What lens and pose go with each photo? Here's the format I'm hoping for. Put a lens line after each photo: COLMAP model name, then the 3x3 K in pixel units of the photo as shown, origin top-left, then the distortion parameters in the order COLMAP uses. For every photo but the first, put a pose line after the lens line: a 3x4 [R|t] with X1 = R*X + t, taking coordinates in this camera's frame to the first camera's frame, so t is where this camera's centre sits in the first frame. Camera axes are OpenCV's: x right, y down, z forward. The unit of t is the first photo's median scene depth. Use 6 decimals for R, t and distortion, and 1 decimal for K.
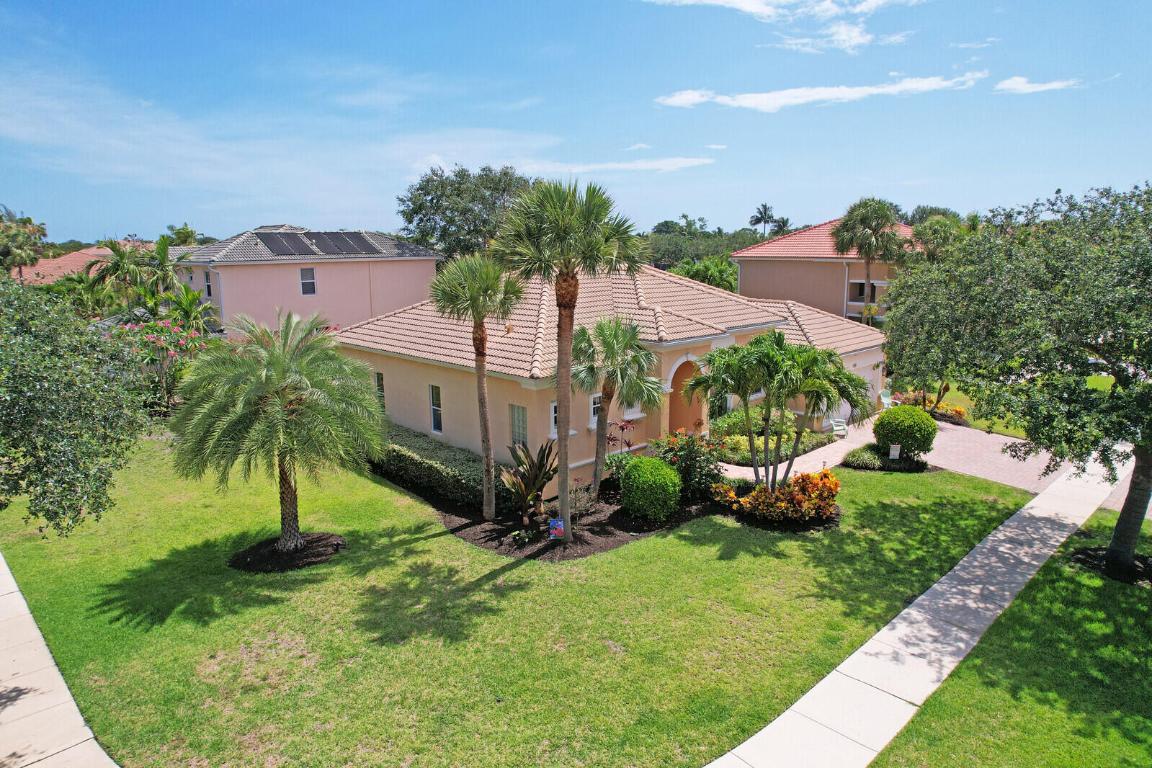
lens RADIAL K [[734.1, 0, 572.9], [0, 734.1, 384.6], [0, 0, 1]] dist [-0.067936, 0.056946]
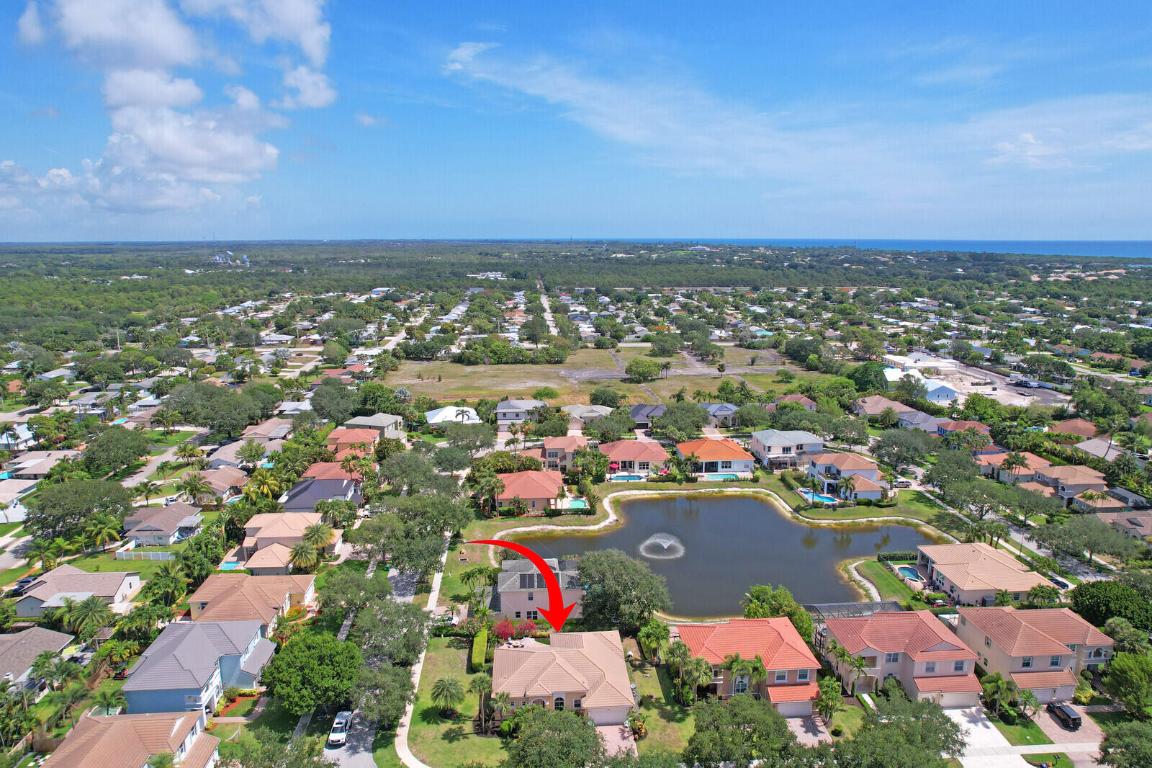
lens RADIAL K [[763.6, 0, 572.7], [0, 763.6, 384.3], [0, 0, 1]] dist [-0.072499, 0.058857]
pose [[0.759707, 0.131119, -0.636909, 3.460731], [-0.126719, 0.990534, 0.052769, -2.536739], [0.637799, 0.040619, 0.769131, -2.771165]]
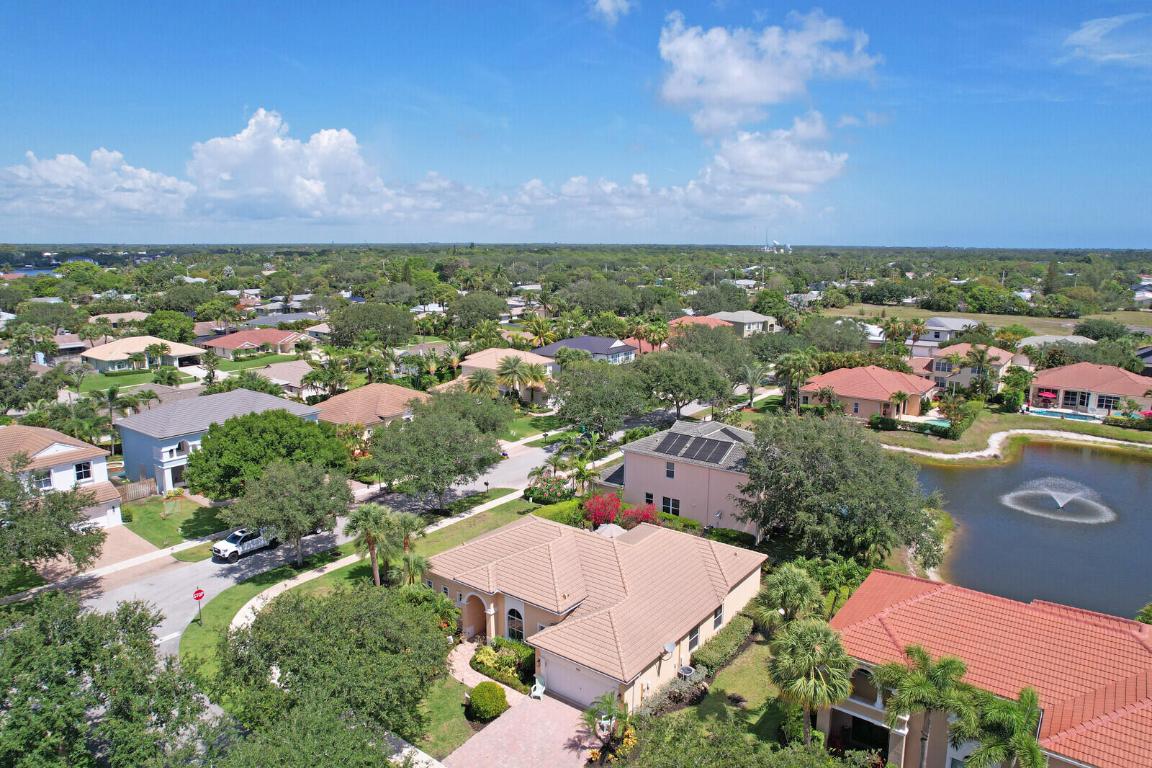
lens RADIAL K [[750.2, 0, 574.4], [0, 750.2, 385.6], [0, 0, 1]] dist [-0.077404, 0.071808]
pose [[0.152751, 0.194710, -0.968894, 2.535039], [-0.194191, 0.967199, 0.163755, -1.199515], [0.968998, 0.163137, 0.185551, 0.984049]]
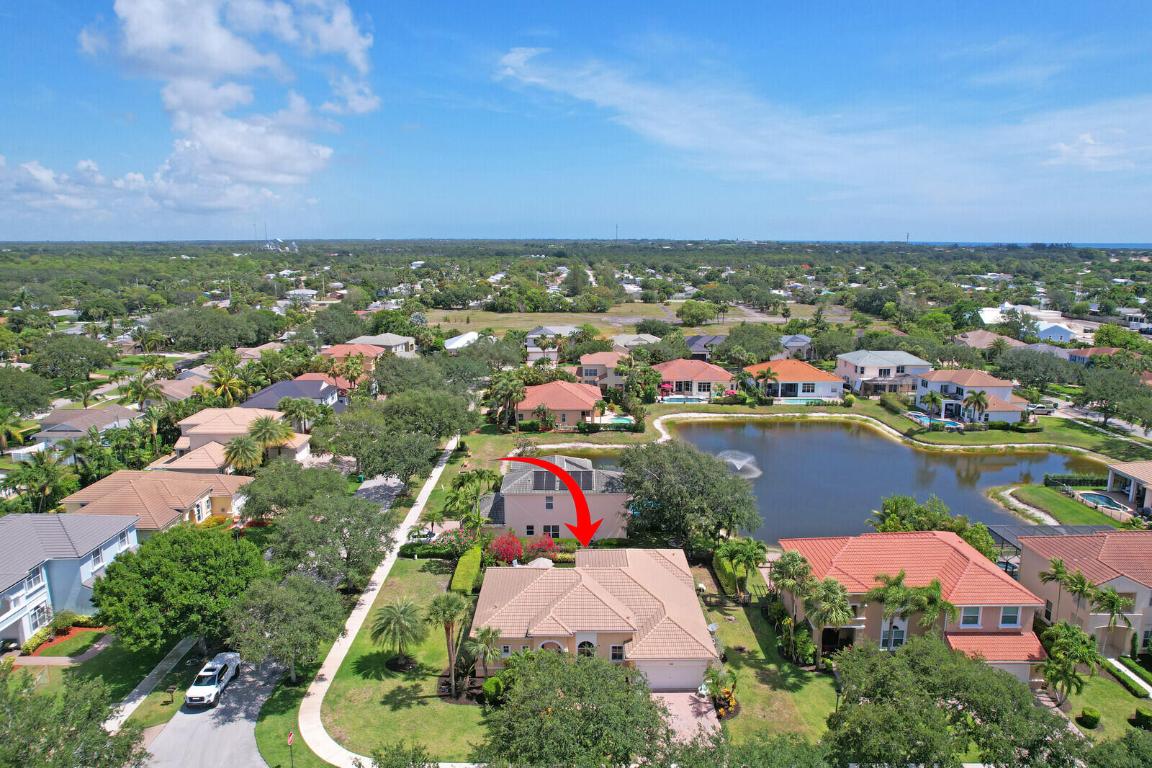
lens RADIAL K [[750.2, 0, 574.4], [0, 750.2, 385.6], [0, 0, 1]] dist [-0.077404, 0.071808]
pose [[0.720729, 0.143919, -0.678113, 2.168582], [-0.138734, 0.988367, 0.062313, -1.275453], [0.679193, 0.049166, 0.732311, -0.961336]]
